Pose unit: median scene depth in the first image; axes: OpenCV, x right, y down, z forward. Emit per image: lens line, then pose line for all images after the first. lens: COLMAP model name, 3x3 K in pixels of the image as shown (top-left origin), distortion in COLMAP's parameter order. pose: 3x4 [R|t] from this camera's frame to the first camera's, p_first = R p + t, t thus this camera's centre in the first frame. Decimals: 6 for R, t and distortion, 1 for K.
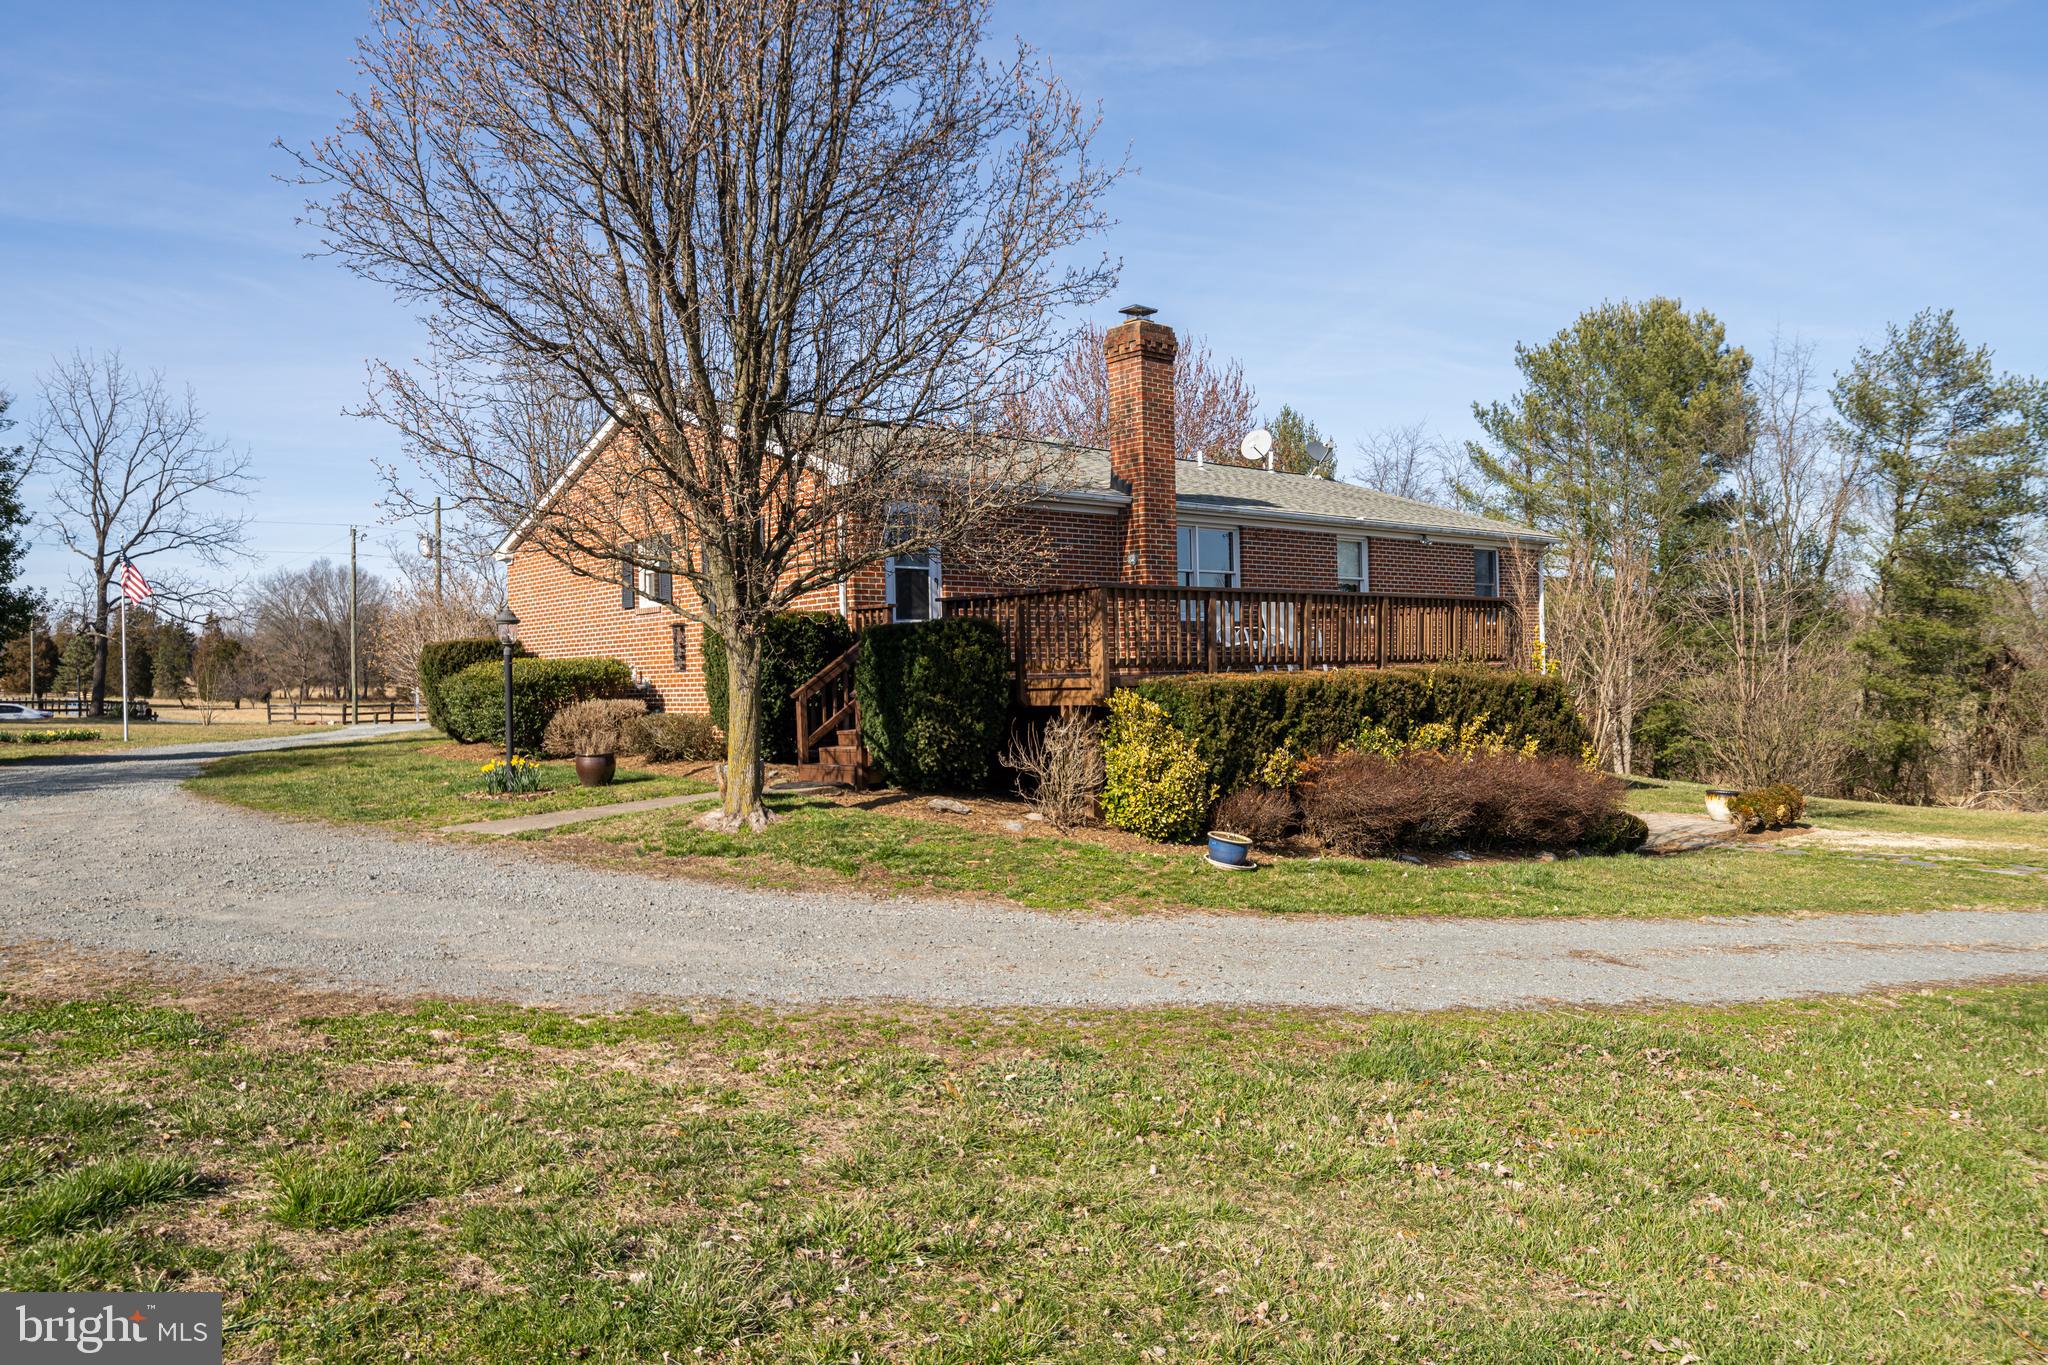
lens RADIAL K [[1374.8, 0, 1028.5], [0, 1374.8, 681.9], [0, 0, 1]] dist [-0.002723, 0.002000]
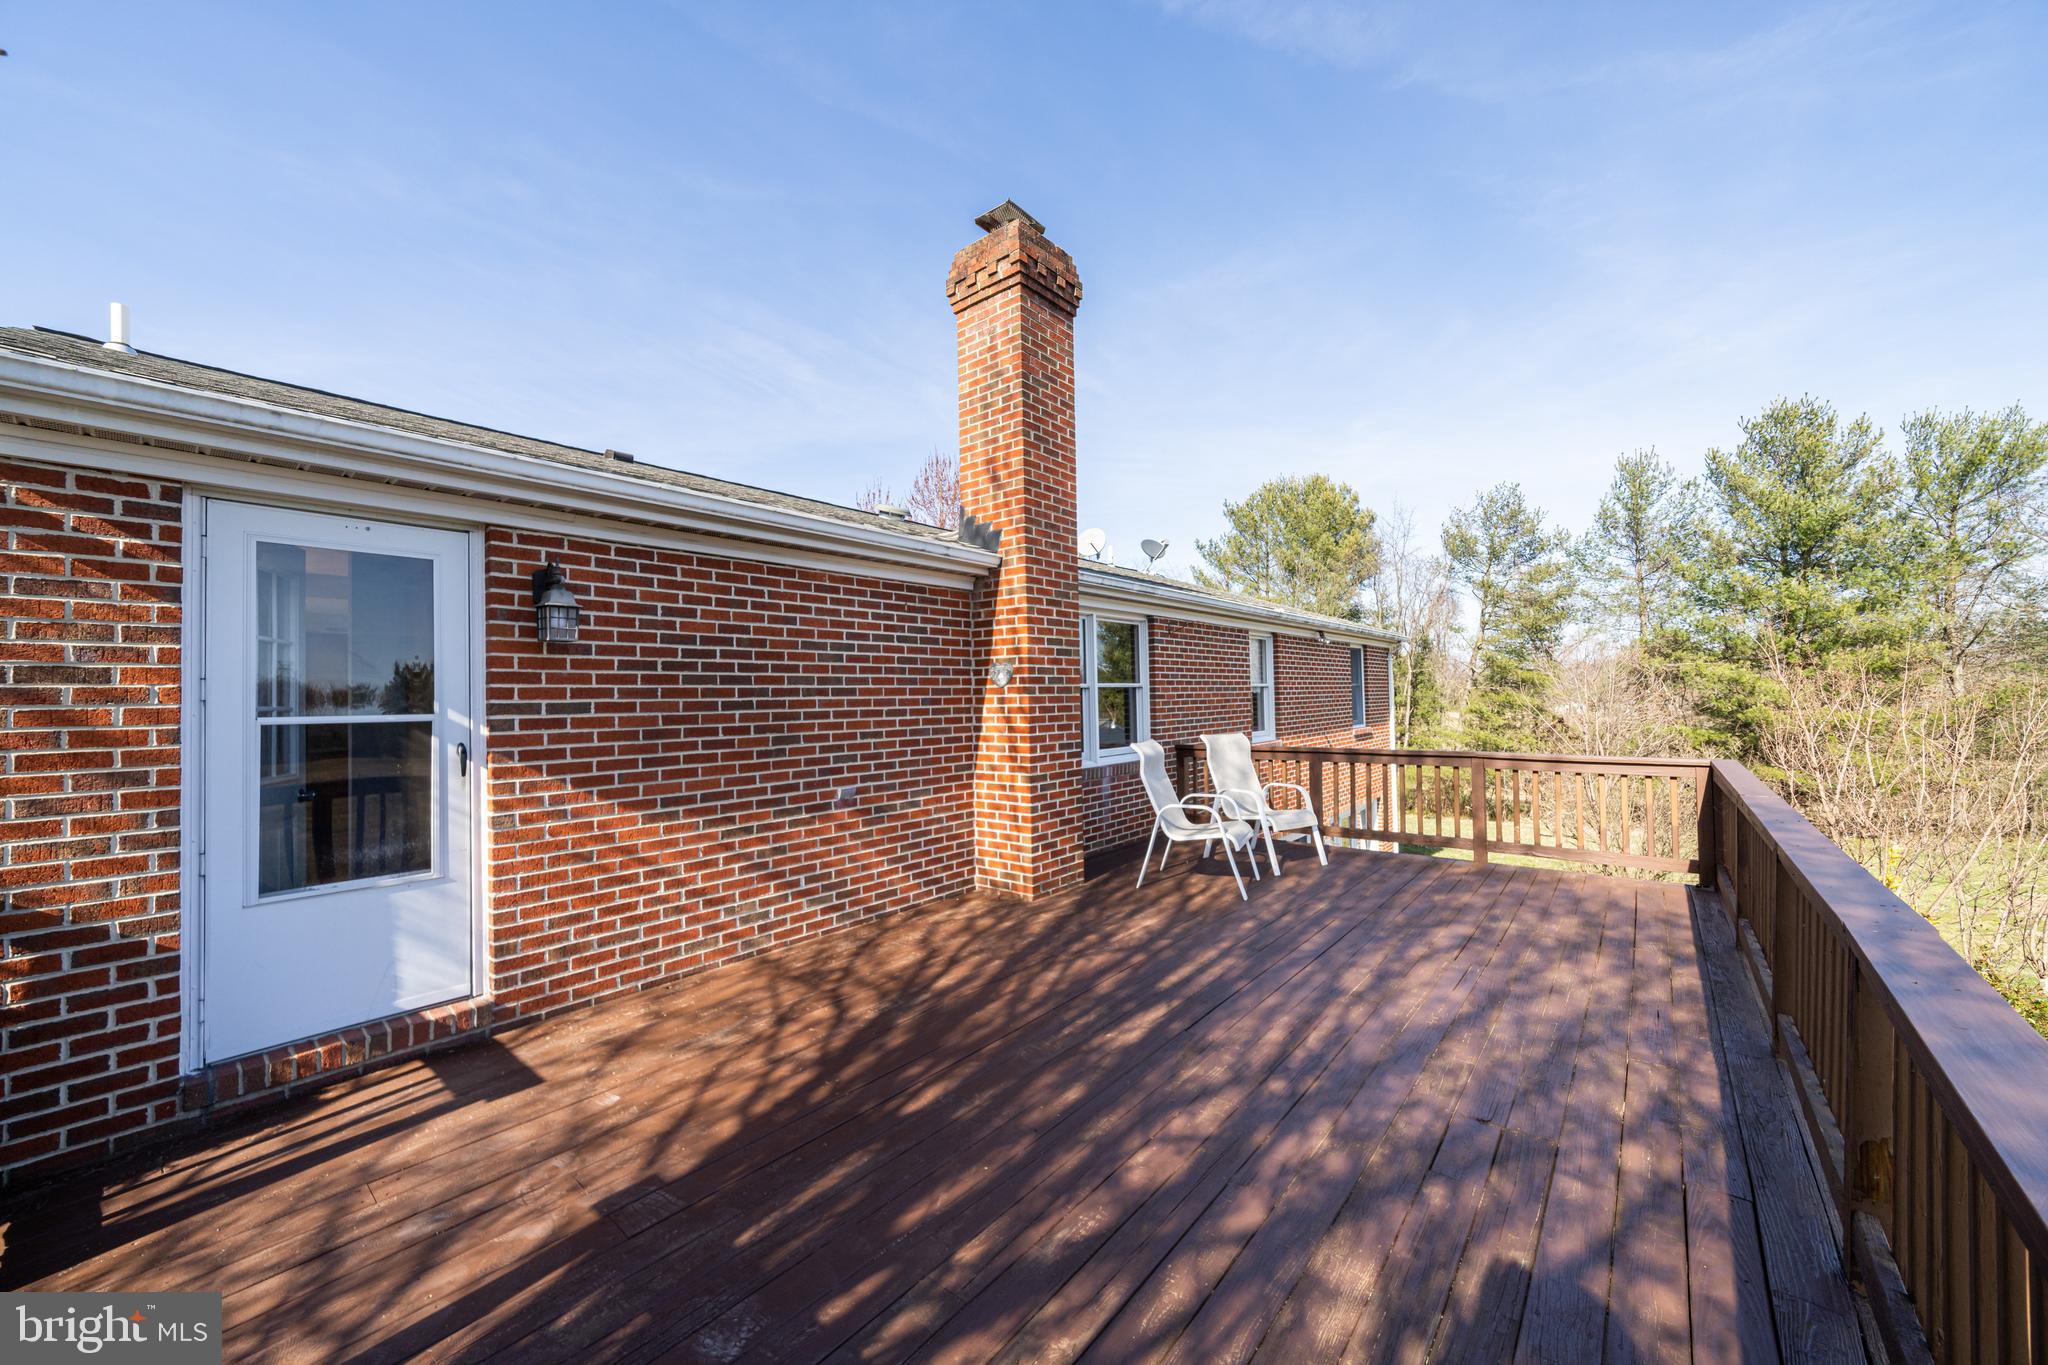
lens RADIAL K [[763.8, 0, 1008.8], [0, 763.8, 692.2], [0, 0, 1]] dist [0.001728, 0.000287]
pose [[0.990560, 0.005666, 0.136961, 0.012705], [-0.003233, 0.999833, -0.017974, -0.025300], [-0.137040, 0.017362, 0.990413, 0.234267]]
